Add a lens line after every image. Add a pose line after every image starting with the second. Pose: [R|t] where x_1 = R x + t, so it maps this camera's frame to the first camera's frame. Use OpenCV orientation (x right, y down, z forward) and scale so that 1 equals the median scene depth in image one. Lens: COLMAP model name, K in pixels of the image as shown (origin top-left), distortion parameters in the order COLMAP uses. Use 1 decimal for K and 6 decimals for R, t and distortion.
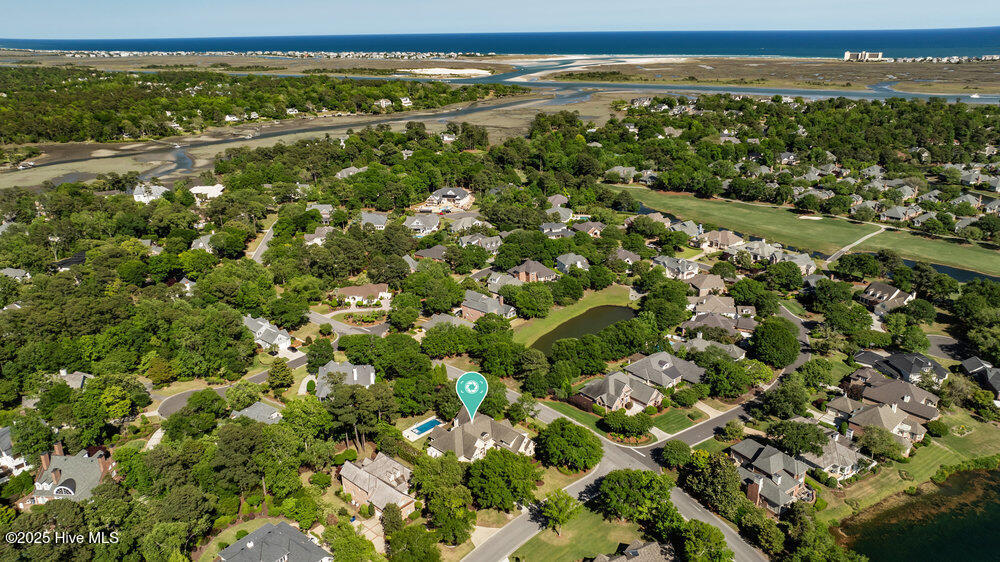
lens RADIAL K [[672.1, 0, 500.0], [0, 672.1, 281.0], [0, 0, 1]] dist [-0.034970, 0.027910]
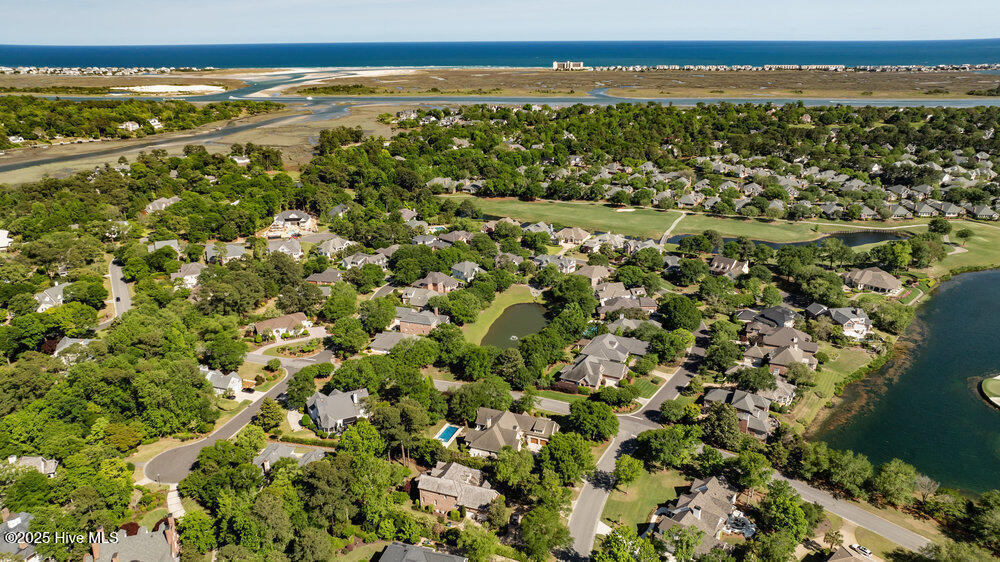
lens RADIAL K [[672.1, 0, 500.0], [0, 672.1, 281.0], [0, 0, 1]] dist [-0.034970, 0.027910]
pose [[0.928589, -0.119397, 0.351378, -0.144995], [0.125276, 0.992104, 0.006048, -0.006388], [-0.349326, 0.038403, 0.936214, -0.008378]]
